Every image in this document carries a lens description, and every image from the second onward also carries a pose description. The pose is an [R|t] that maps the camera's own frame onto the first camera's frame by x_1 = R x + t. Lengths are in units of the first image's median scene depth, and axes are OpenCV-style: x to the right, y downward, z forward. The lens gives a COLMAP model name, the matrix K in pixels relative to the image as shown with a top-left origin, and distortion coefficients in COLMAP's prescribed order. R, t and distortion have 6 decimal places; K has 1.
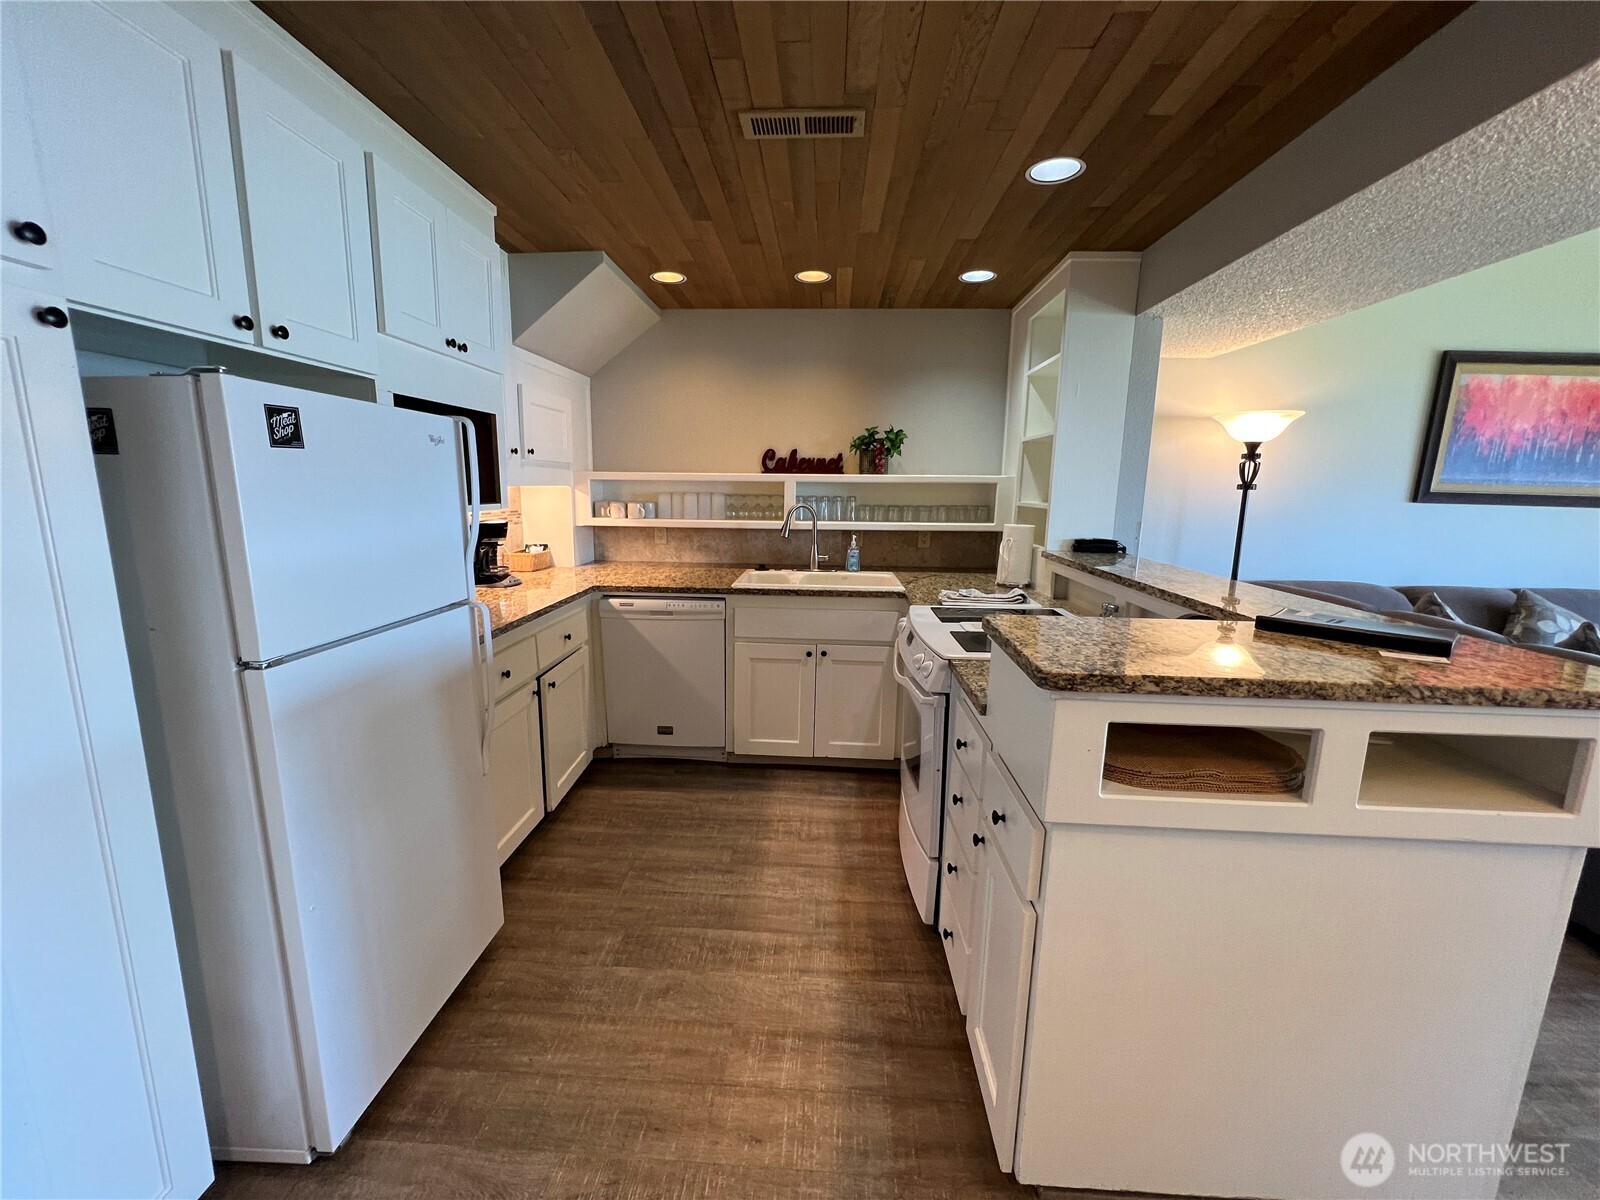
lens RADIAL K [[640.4, 0, 794.6], [0, 640.4, 595.1], [0, 0, 1]] dist [-0.001121, 0.000091]
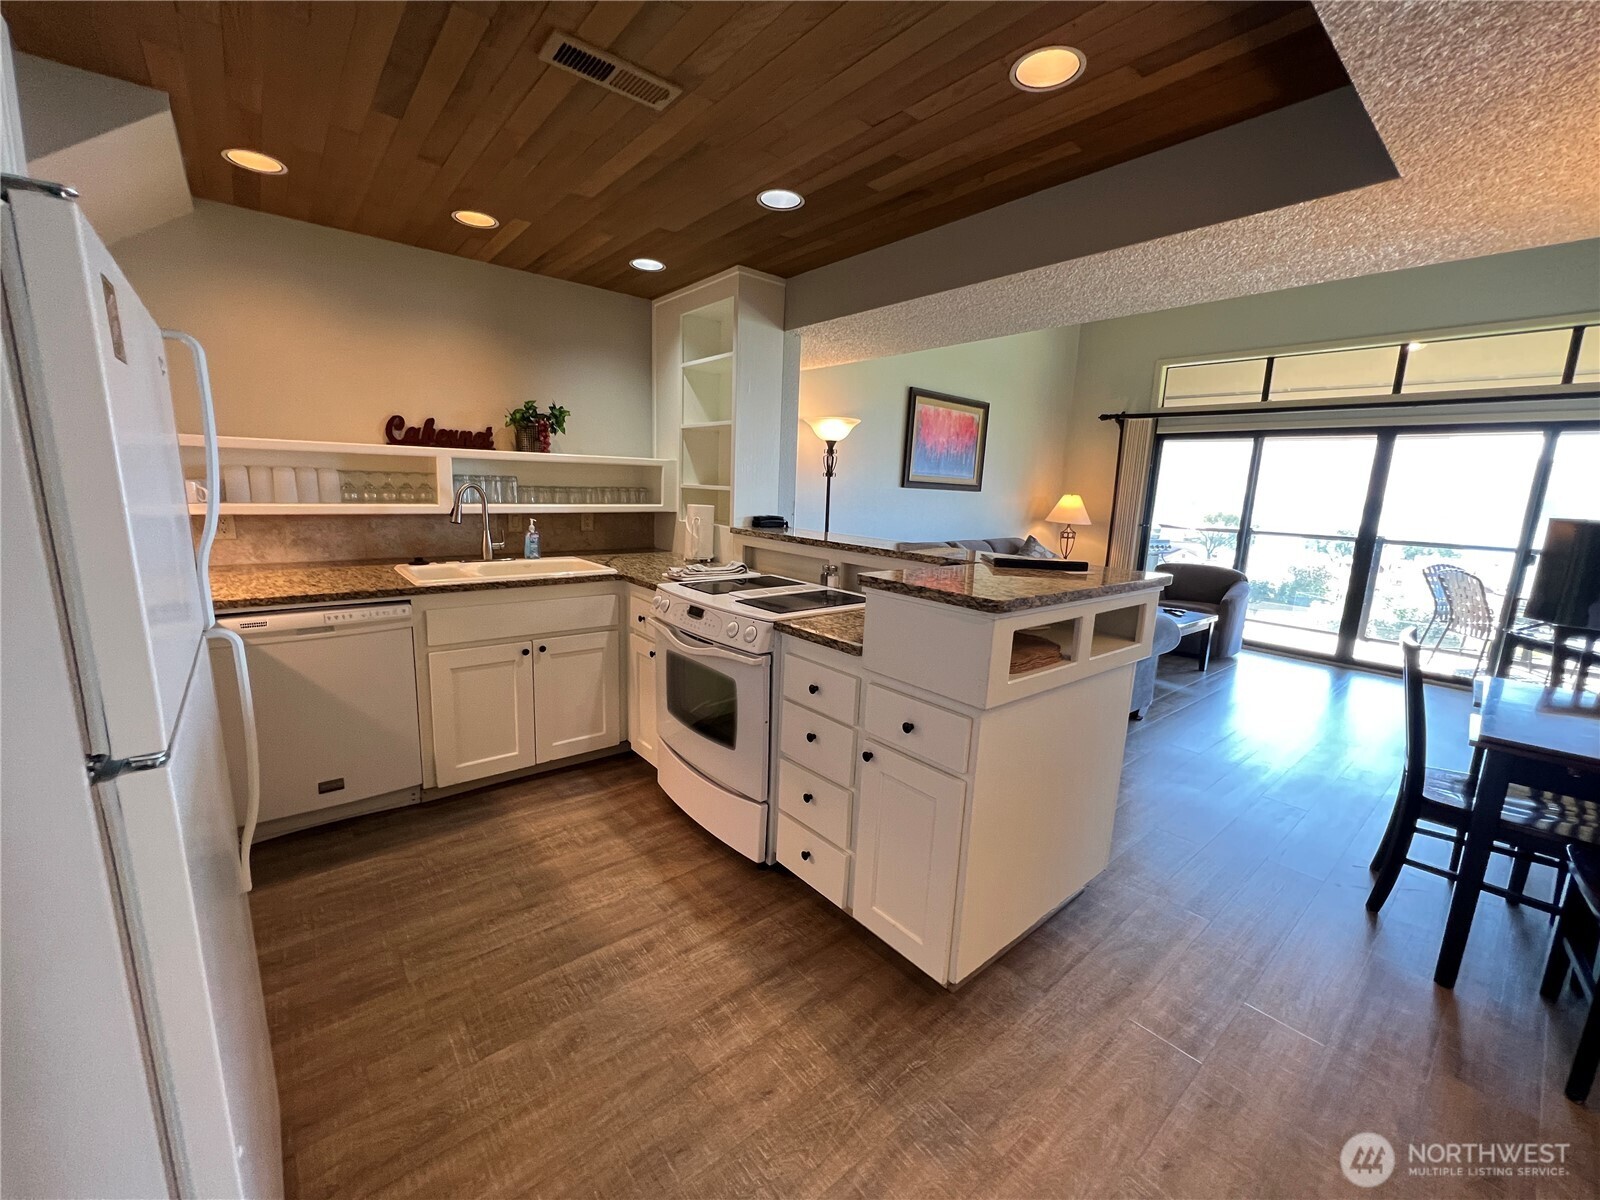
lens RADIAL K [[640.4, 0, 793.0], [0, 640.4, 594.7], [0, 0, 1]] dist [-0.001121, 0.000091]
pose [[0.736164, -0.104447, 0.668695, -0.282391], [0.089467, 0.994368, 0.056821, -0.004590], [-0.670863, 0.017996, 0.741363, 0.081464]]
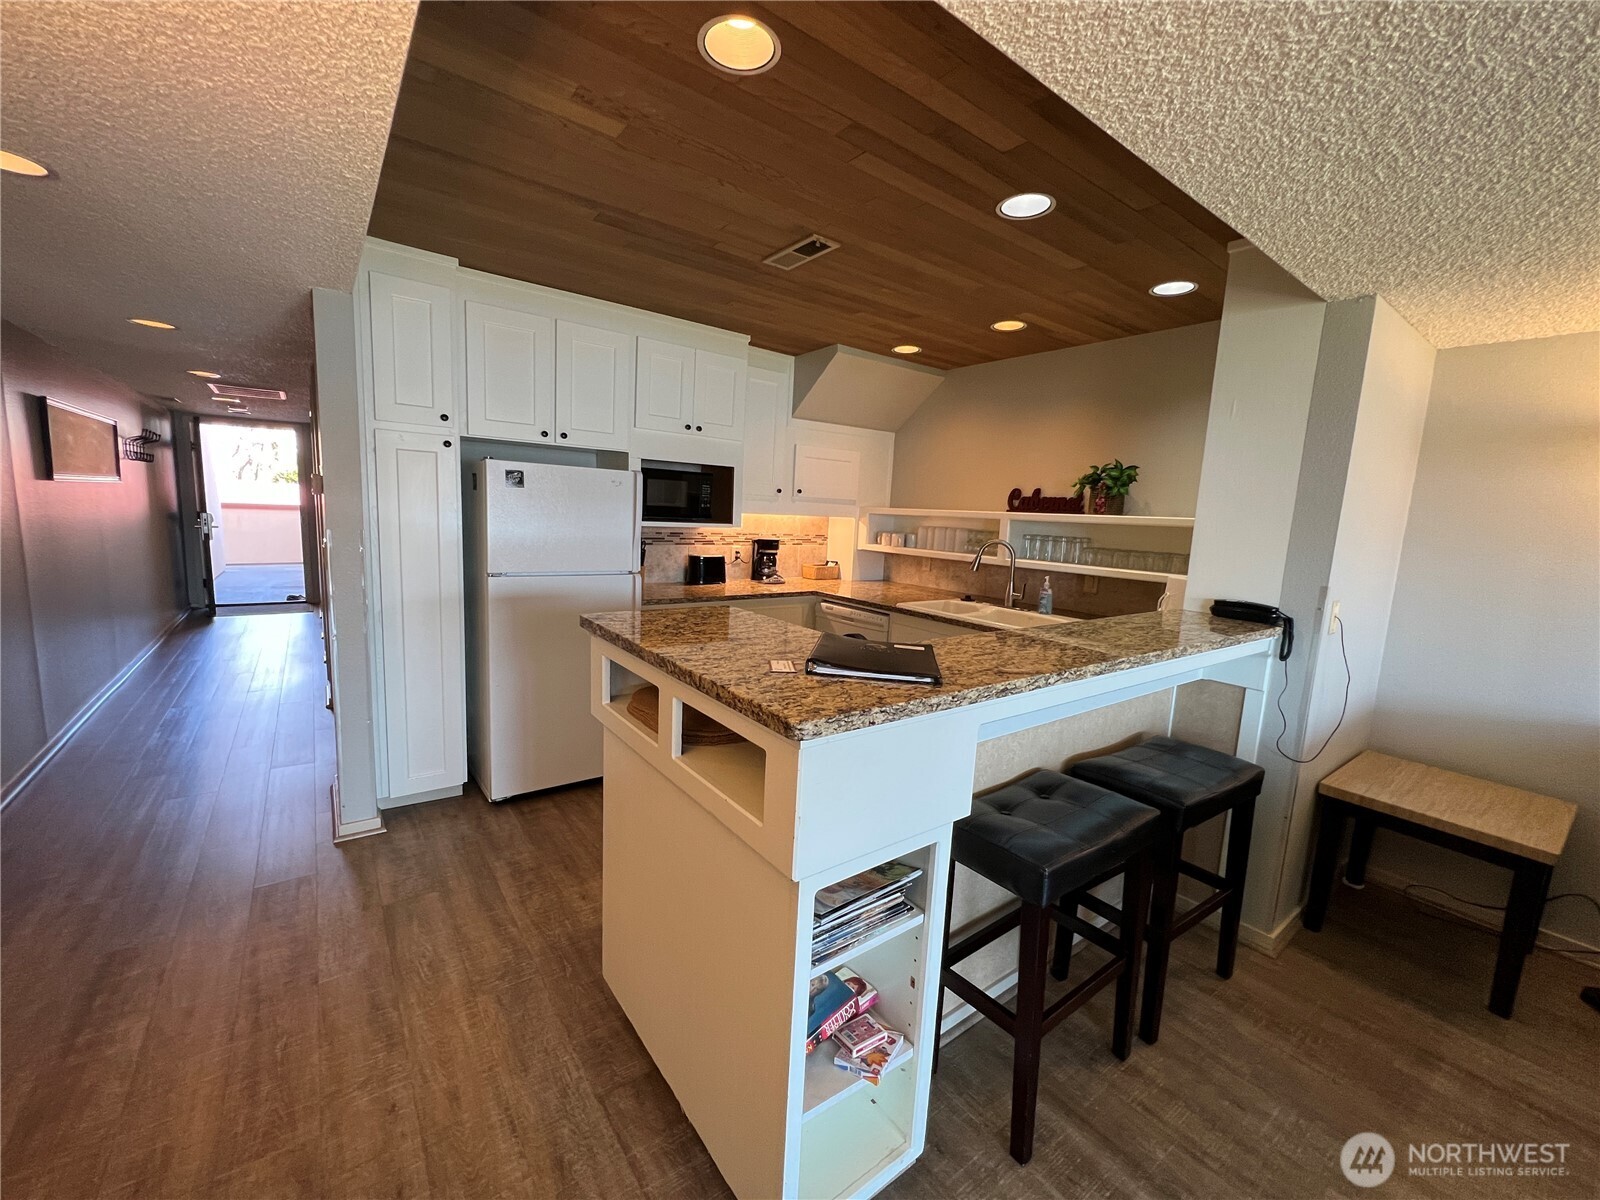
lens RADIAL K [[640.4, 0, 797.4], [0, 640.4, 594.0], [0, 0, 1]] dist [-0.001121, 0.000091]
pose [[0.643576, 0.116724, -0.756429, 0.643232], [-0.167910, 0.985759, 0.009253, -0.013843], [0.746737, 0.121057, 0.654010, 0.103032]]
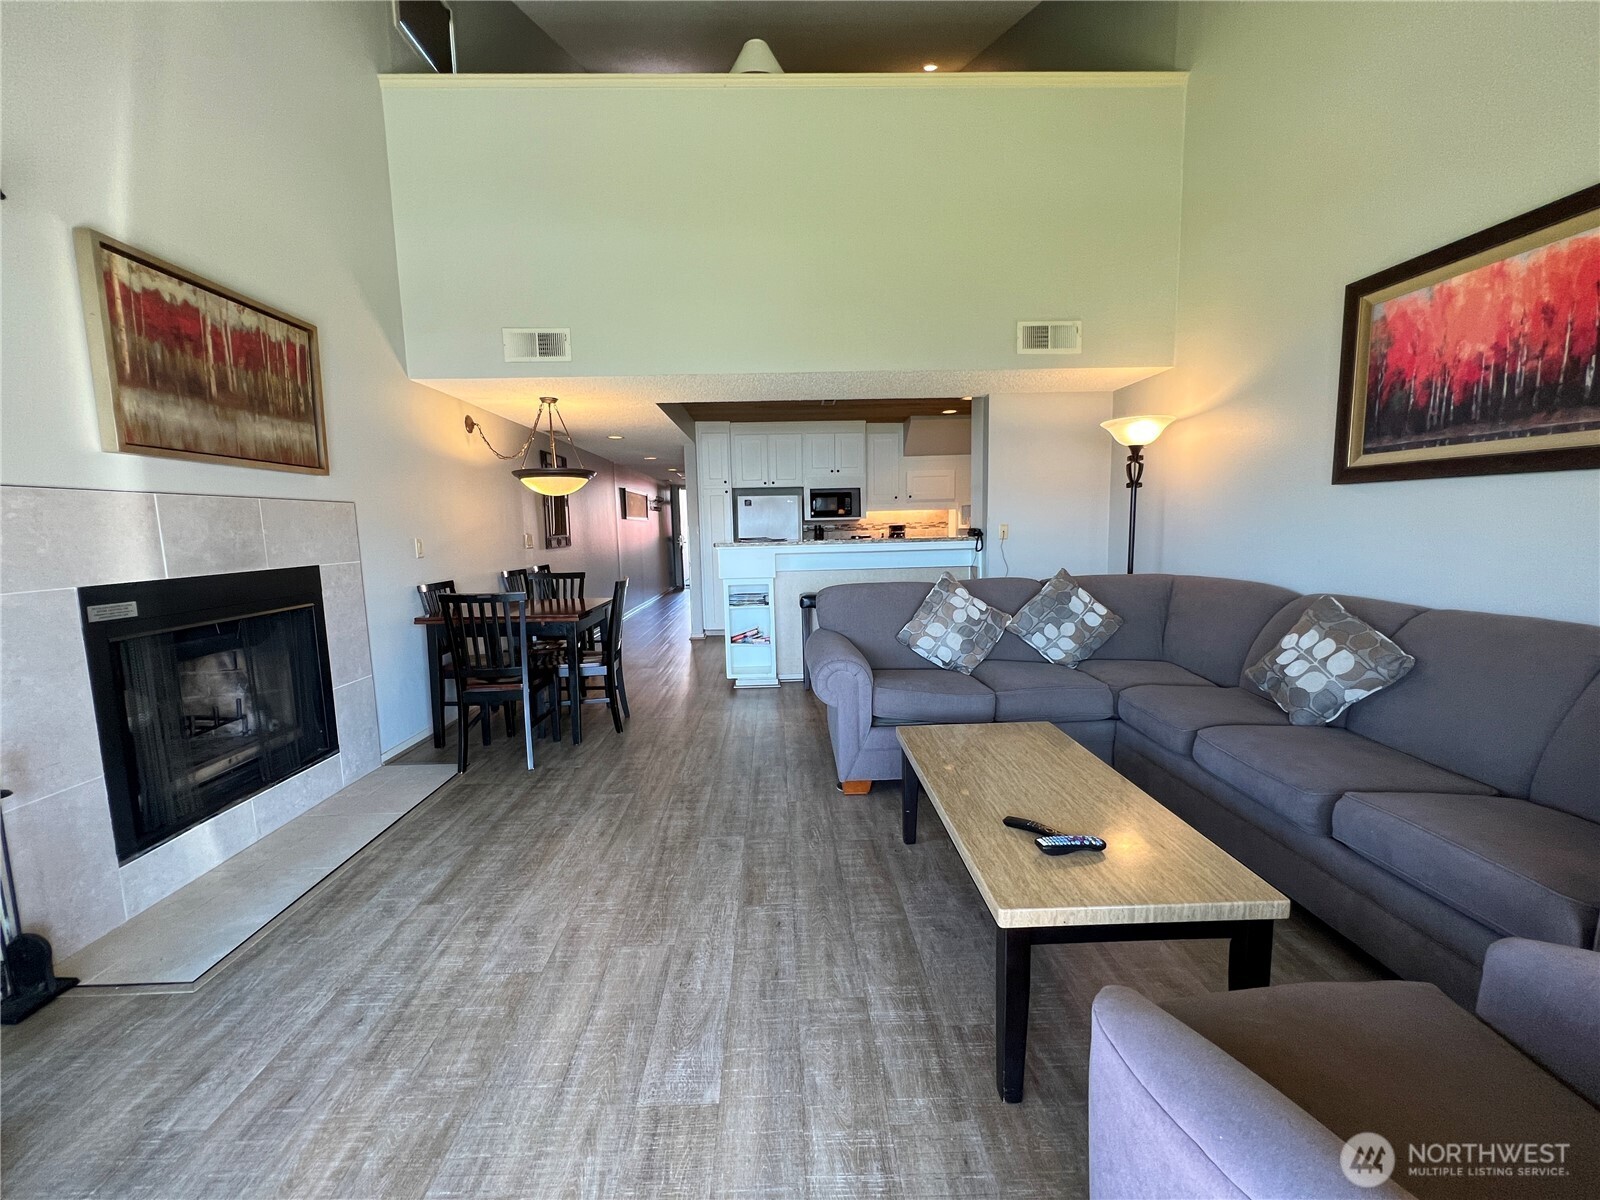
lens RADIAL K [[640.4, 0, 799.4], [0, 640.4, 605.0], [0, 0, 1]] dist [-0.001121, 0.000091]
pose [[0.093784, 0.106582, -0.989871, 1.957202], [-0.141843, 0.985541, 0.092677, 0.020587], [0.985436, 0.131715, 0.107546, 0.355643]]
